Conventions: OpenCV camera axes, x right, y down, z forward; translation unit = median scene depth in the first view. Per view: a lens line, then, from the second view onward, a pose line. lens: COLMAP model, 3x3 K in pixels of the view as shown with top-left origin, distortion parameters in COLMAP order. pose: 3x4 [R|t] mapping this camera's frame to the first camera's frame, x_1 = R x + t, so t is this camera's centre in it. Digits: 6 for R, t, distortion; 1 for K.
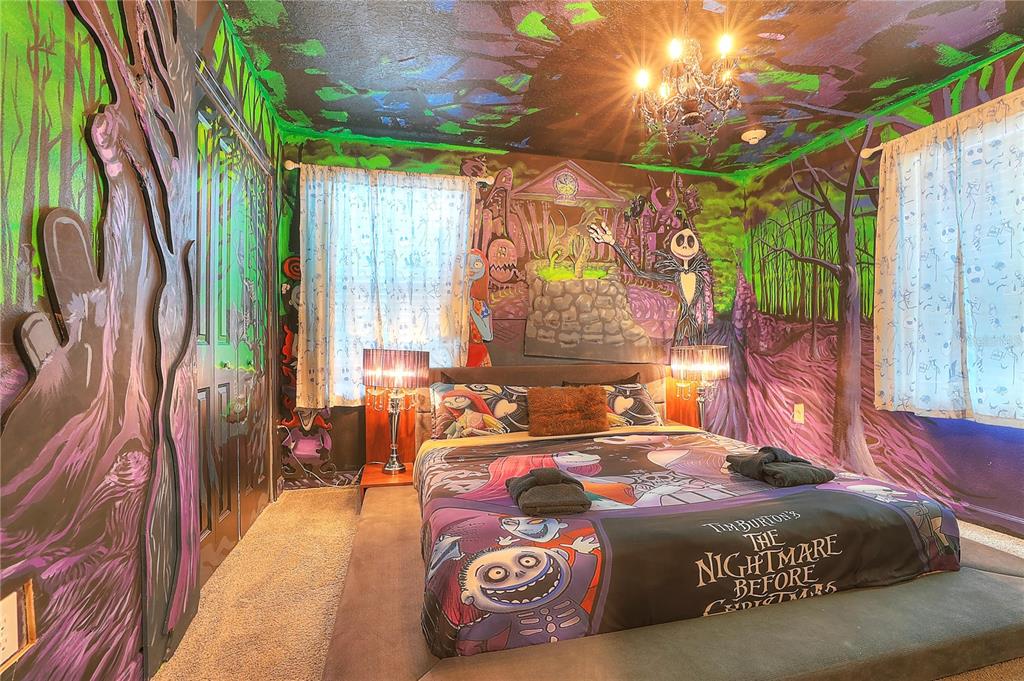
lens RADIAL K [[469.5, 0, 515.7], [0, 469.5, 340.9], [0, 0, 1]] dist [-0.044643, 0.012590]
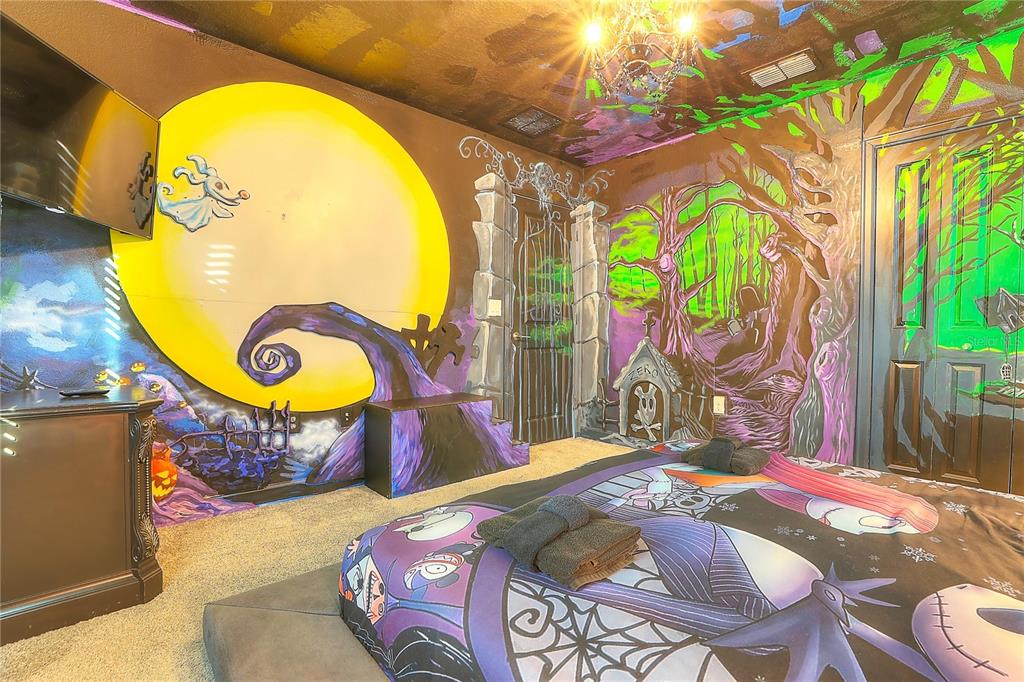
lens RADIAL K [[469.5, 0, 515.7], [0, 469.5, 341.4], [0, 0, 1]] dist [-0.044643, 0.012590]
pose [[-0.887142, 0.007664, -0.461433, 0.538067], [0.000230, 0.999869, 0.016166, 0.012592], [0.461496, 0.014235, -0.887028, 0.911052]]
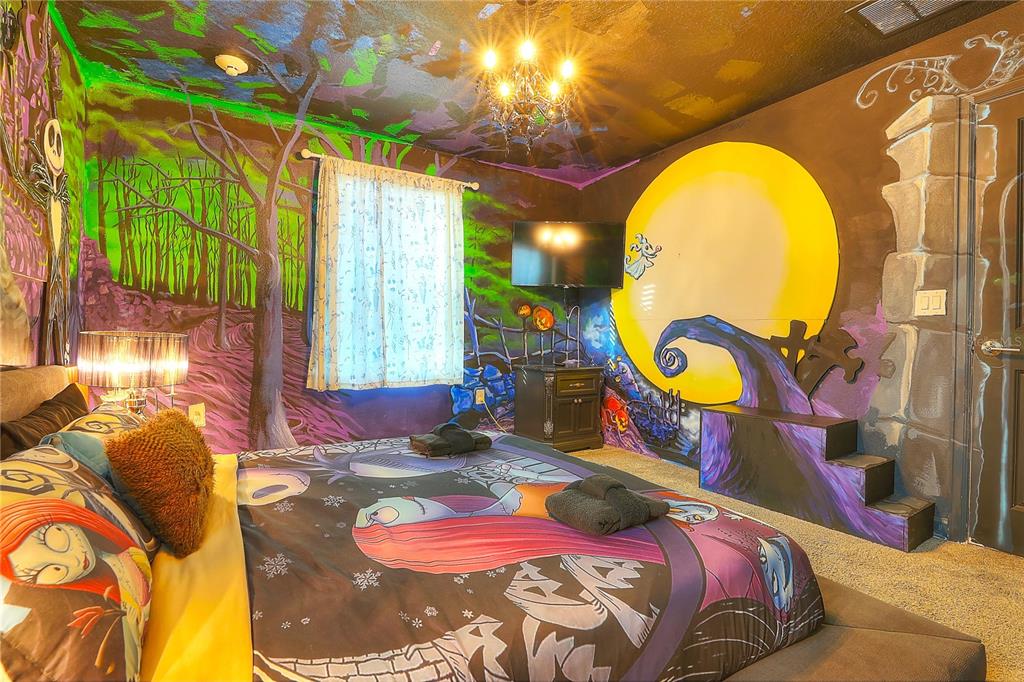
lens RADIAL K [[469.5, 0, 515.7], [0, 469.5, 341.4], [0, 0, 1]] dist [-0.044643, 0.012590]
pose [[-0.297531, -0.005363, 0.954697, -0.351249], [-0.013125, 0.999913, 0.001527, 0.016634], [-0.954622, -0.012076, -0.297575, 0.723090]]
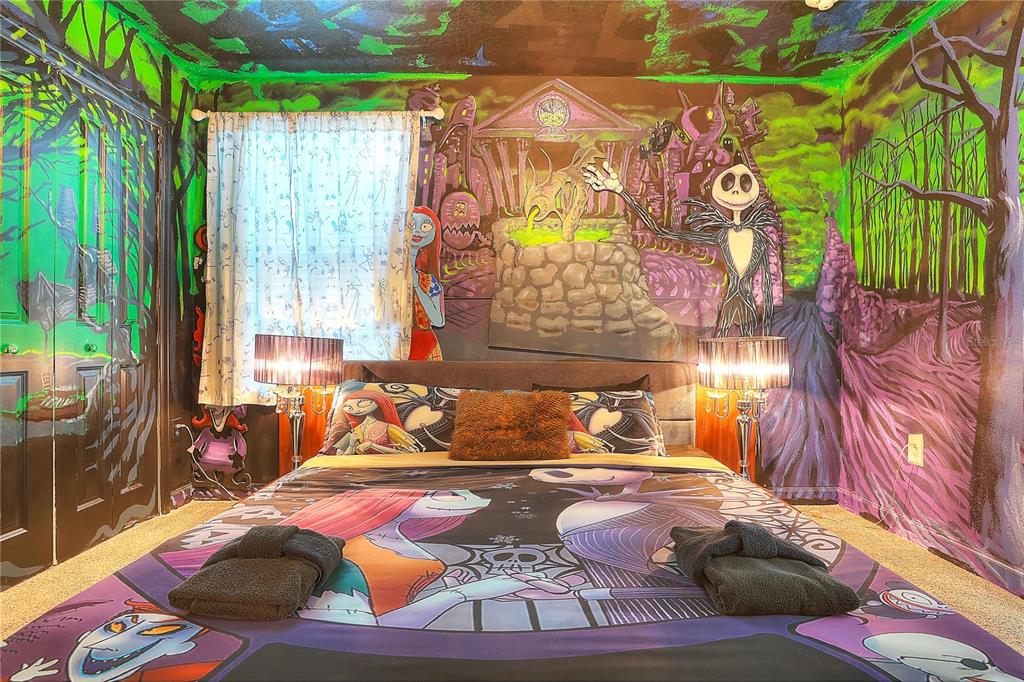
lens RADIAL K [[509.2, 0, 514.9], [0, 509.2, 341.6], [0, 0, 1]] dist [-0.041461, 0.014253]
pose [[0.968139, 0.013205, -0.250065, 0.270437], [-0.010363, 0.999866, 0.012679, 0.012002], [0.250199, -0.009683, 0.968146, 0.237430]]
